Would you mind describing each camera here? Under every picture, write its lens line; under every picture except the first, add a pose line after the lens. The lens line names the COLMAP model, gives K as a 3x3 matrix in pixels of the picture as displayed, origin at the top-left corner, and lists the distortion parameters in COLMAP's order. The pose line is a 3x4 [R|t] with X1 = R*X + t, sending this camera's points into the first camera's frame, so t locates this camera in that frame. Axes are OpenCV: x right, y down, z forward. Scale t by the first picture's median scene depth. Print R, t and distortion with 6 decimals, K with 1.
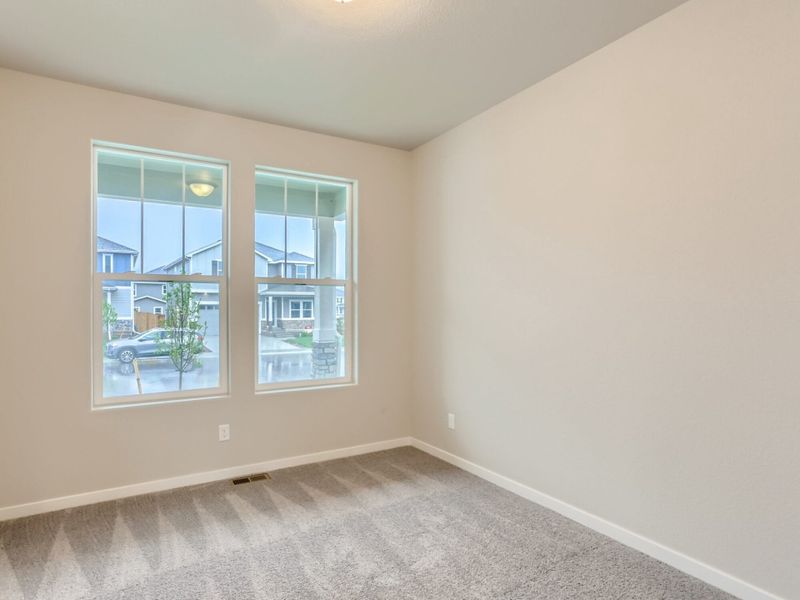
lens RADIAL K [[432.1, 0, 398.1], [0, 432.1, 300.1], [0, 0, 1]] dist [-0.027907, 0.023176]
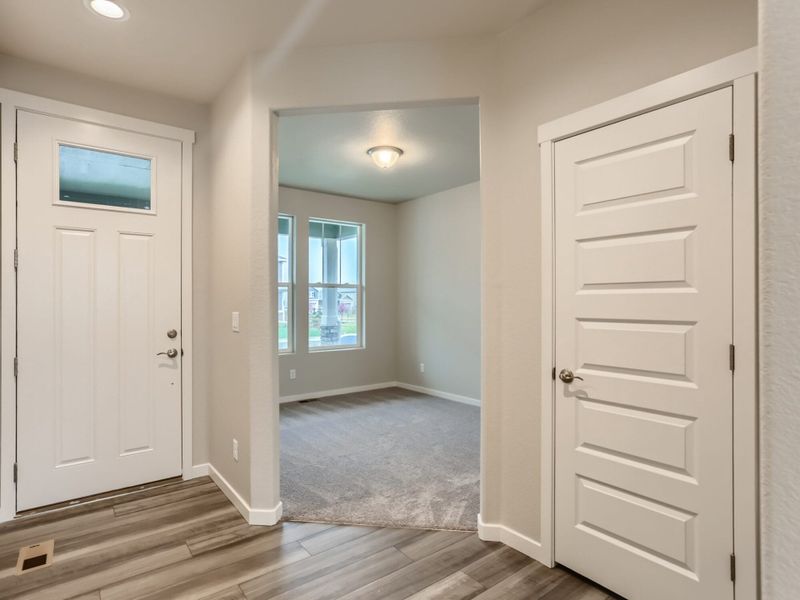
lens RADIAL K [[430.5, 0, 402.2], [0, 430.5, 295.9], [0, 0, 1]] dist [0.019309, 0.000579]
pose [[0.991561, -0.000666, 0.129640, -0.164573], [0.000535, 0.999999, 0.001041, -0.004343], [-0.129640, -0.000963, 0.991561, -0.636914]]
